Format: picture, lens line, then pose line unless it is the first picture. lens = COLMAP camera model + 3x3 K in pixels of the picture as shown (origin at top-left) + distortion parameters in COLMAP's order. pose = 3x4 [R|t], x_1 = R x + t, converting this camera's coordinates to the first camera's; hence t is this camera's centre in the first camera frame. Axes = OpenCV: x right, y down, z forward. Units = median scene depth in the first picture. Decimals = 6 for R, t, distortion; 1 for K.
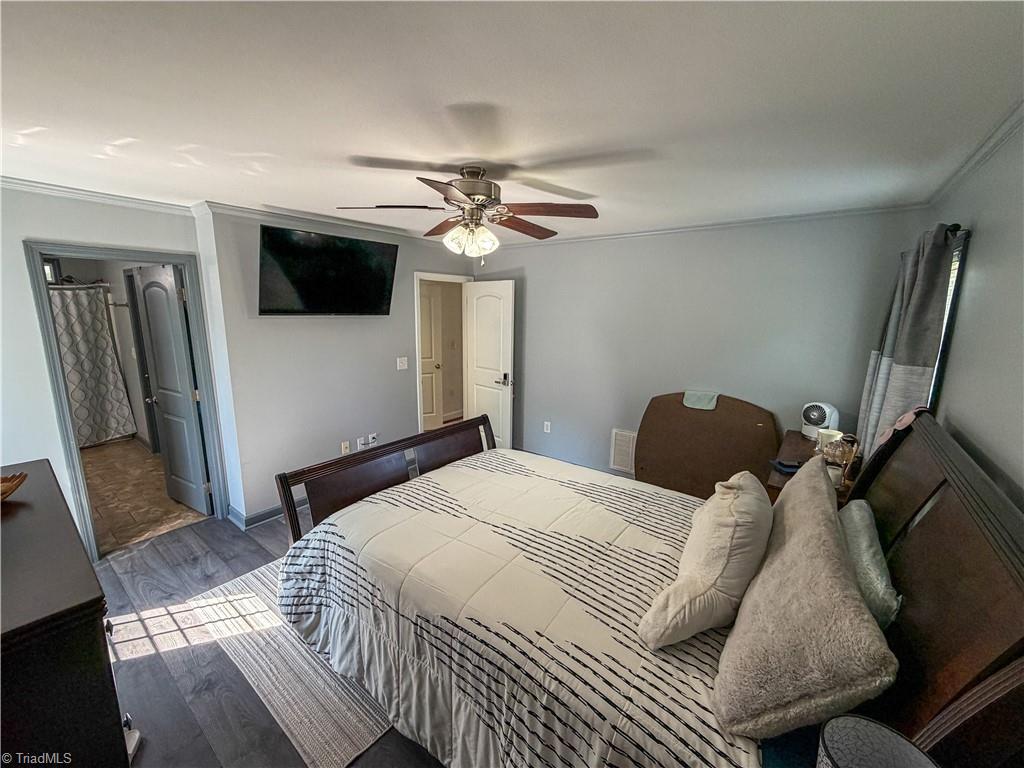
lens RADIAL K [[409.7, 0, 510.4], [0, 409.7, 384.4], [0, 0, 1]] dist [-0.000378, 0.000352]
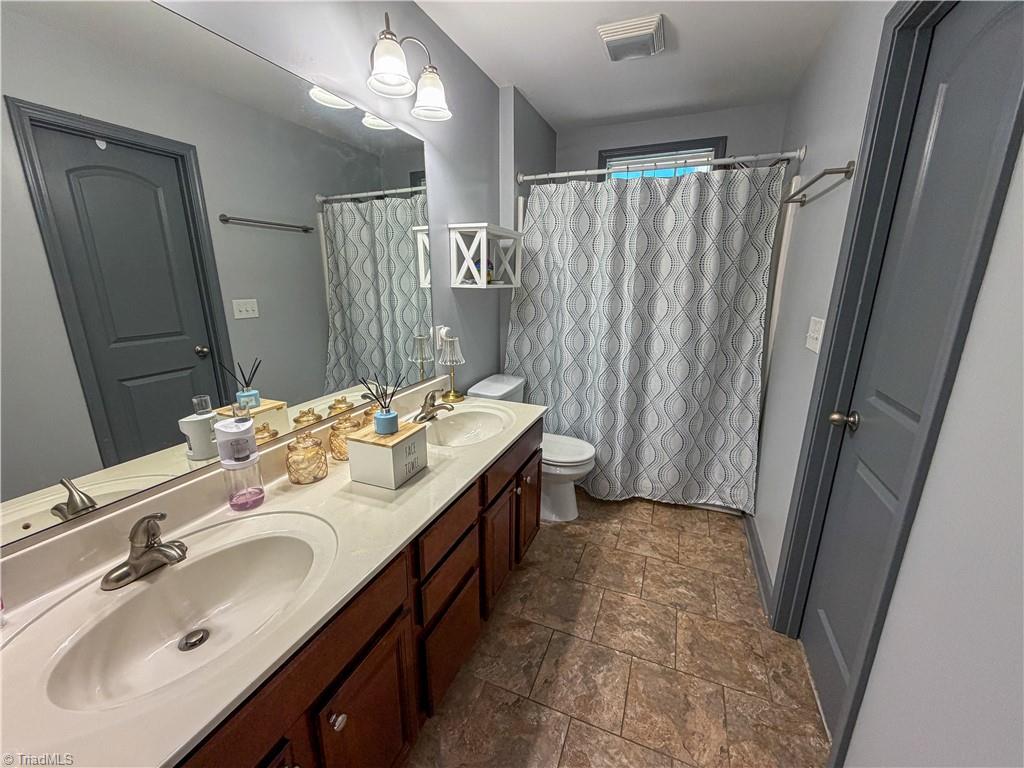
lens RADIAL K [[409.7, 0, 511.8], [0, 409.7, 383.5], [0, 0, 1]] dist [-0.000378, 0.000352]
pose [[0.257220, 0.225176, -0.939752, -0.662361], [-0.183752, 0.966127, 0.181201, -0.051744], [0.948722, 0.126073, 0.289884, 0.678897]]
